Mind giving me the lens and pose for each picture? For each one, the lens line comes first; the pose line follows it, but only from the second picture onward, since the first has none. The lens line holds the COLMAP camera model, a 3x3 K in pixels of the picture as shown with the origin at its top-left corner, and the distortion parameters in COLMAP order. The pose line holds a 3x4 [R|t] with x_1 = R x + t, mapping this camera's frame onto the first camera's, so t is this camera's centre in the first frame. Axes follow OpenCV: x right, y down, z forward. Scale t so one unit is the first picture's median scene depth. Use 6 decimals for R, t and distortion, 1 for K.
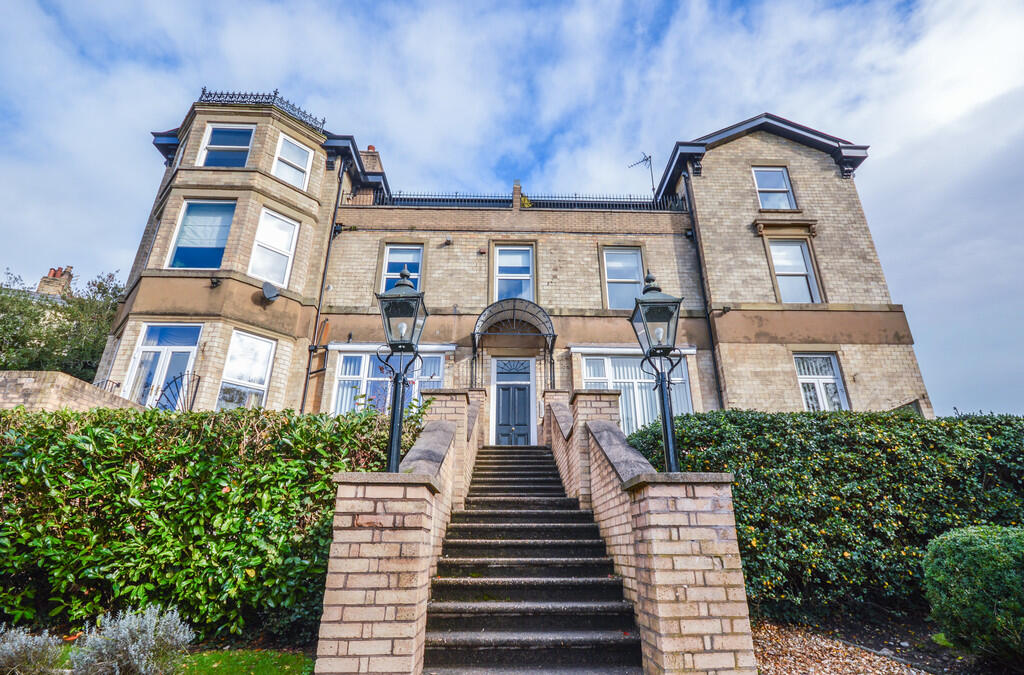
lens RADIAL K [[461.8, 0, 515.2], [0, 461.8, 352.8], [0, 0, 1]] dist [-0.001986, -0.000245]
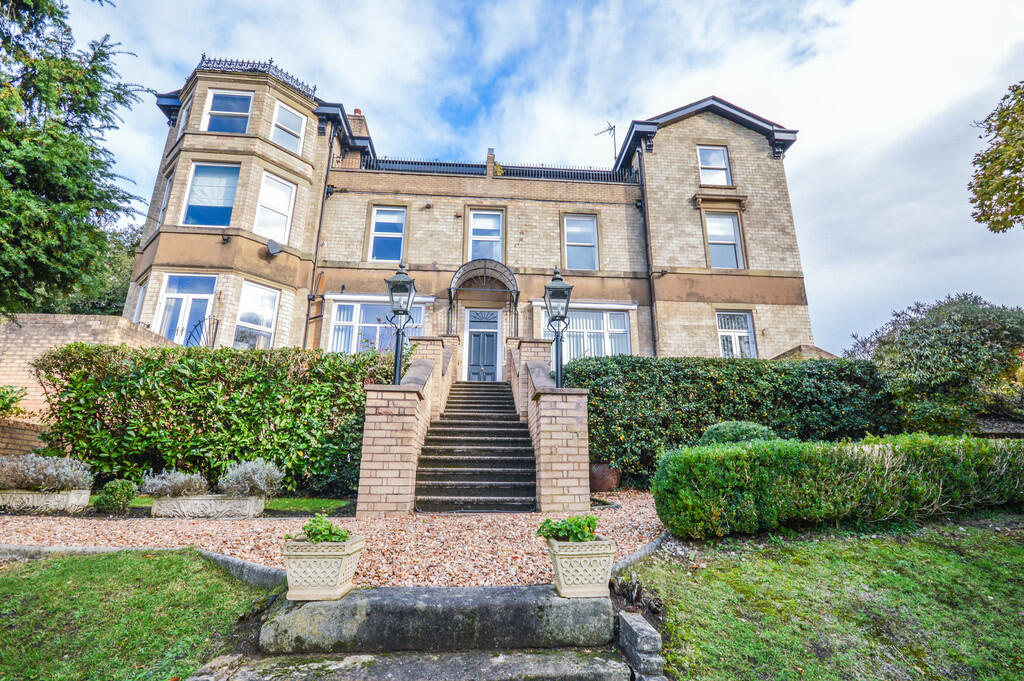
lens RADIAL K [[450.1, 0, 512.5], [0, 450.1, 344.0], [0, 0, 1]] dist [-0.003303, -0.000413]
pose [[0.998868, 0.019112, 0.043549, 0.021539], [-0.023397, 0.994700, 0.100127, -0.018309], [-0.041405, -0.101032, 0.994021, -0.160084]]
